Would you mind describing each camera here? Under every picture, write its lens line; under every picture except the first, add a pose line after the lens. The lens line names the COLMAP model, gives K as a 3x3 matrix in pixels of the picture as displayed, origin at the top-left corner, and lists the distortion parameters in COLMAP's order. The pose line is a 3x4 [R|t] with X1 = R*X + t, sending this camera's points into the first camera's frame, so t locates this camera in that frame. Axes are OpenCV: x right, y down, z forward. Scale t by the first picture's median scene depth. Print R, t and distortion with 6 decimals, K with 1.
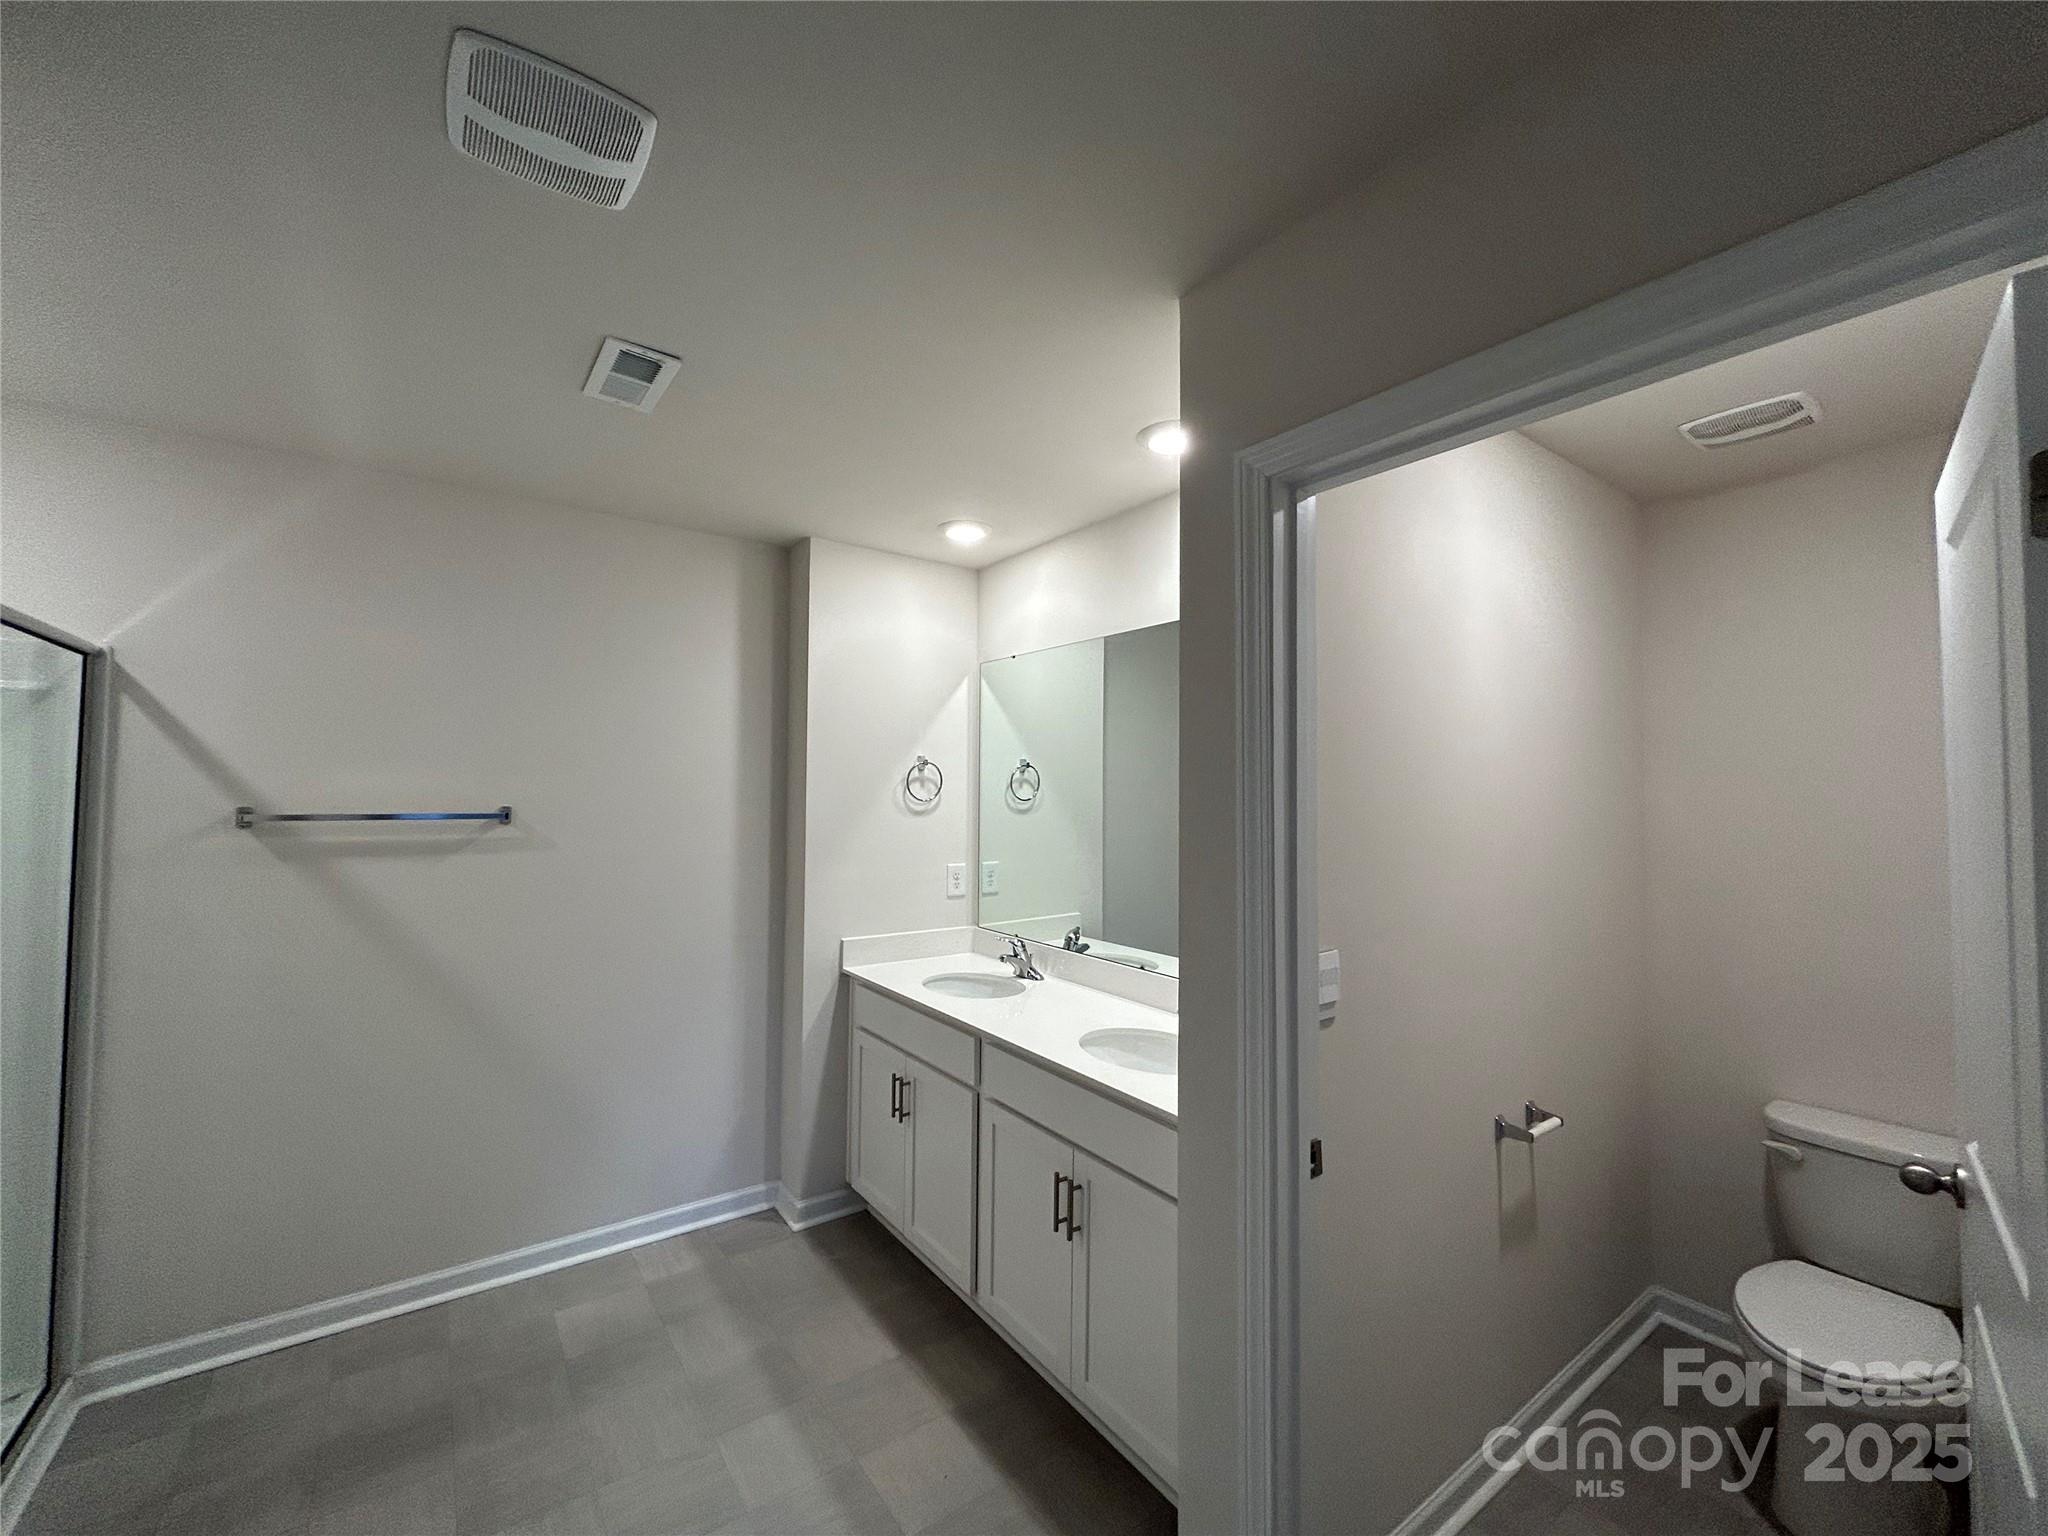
lens RADIAL K [[820.1, 0, 1018.2], [0, 820.1, 768.2], [0, 0, 1]] dist [0.000545, -0.000131]
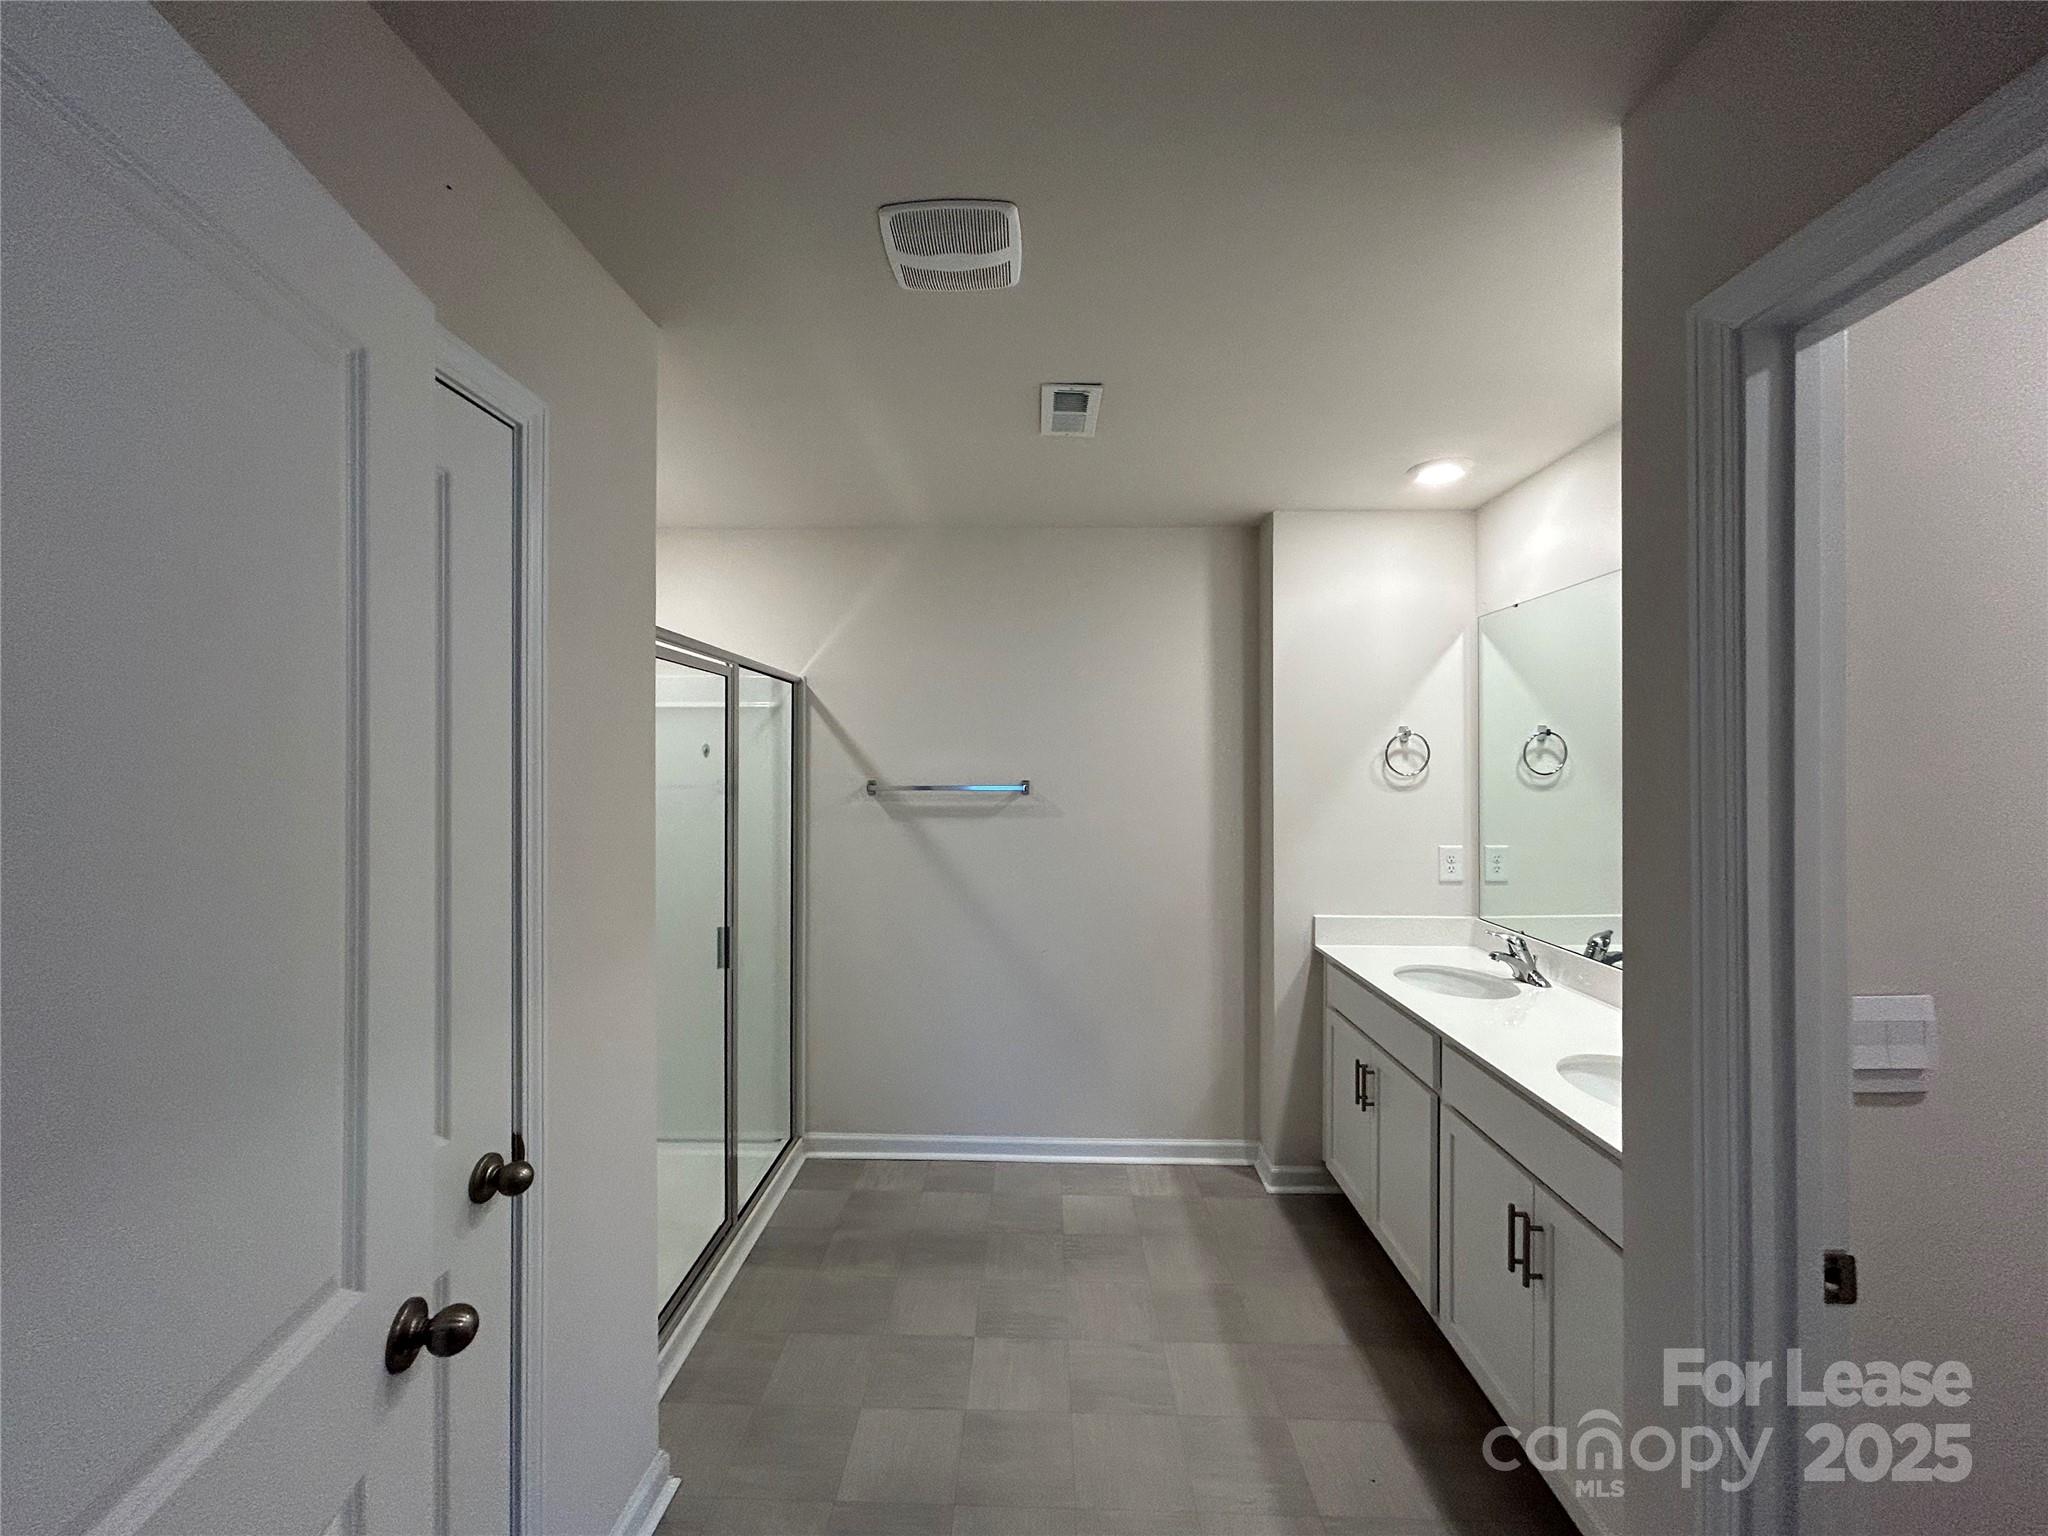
lens RADIAL K [[821.6, 0, 1024.0], [0, 821.6, 768.0], [0, 0, 1]] dist [-0.000935, 0.000454]
pose [[0.795973, -0.007495, -0.605286, 0.121154], [0.025697, 0.999440, 0.021417, 0.001207], [0.604786, -0.032601, 0.795720, 0.011829]]
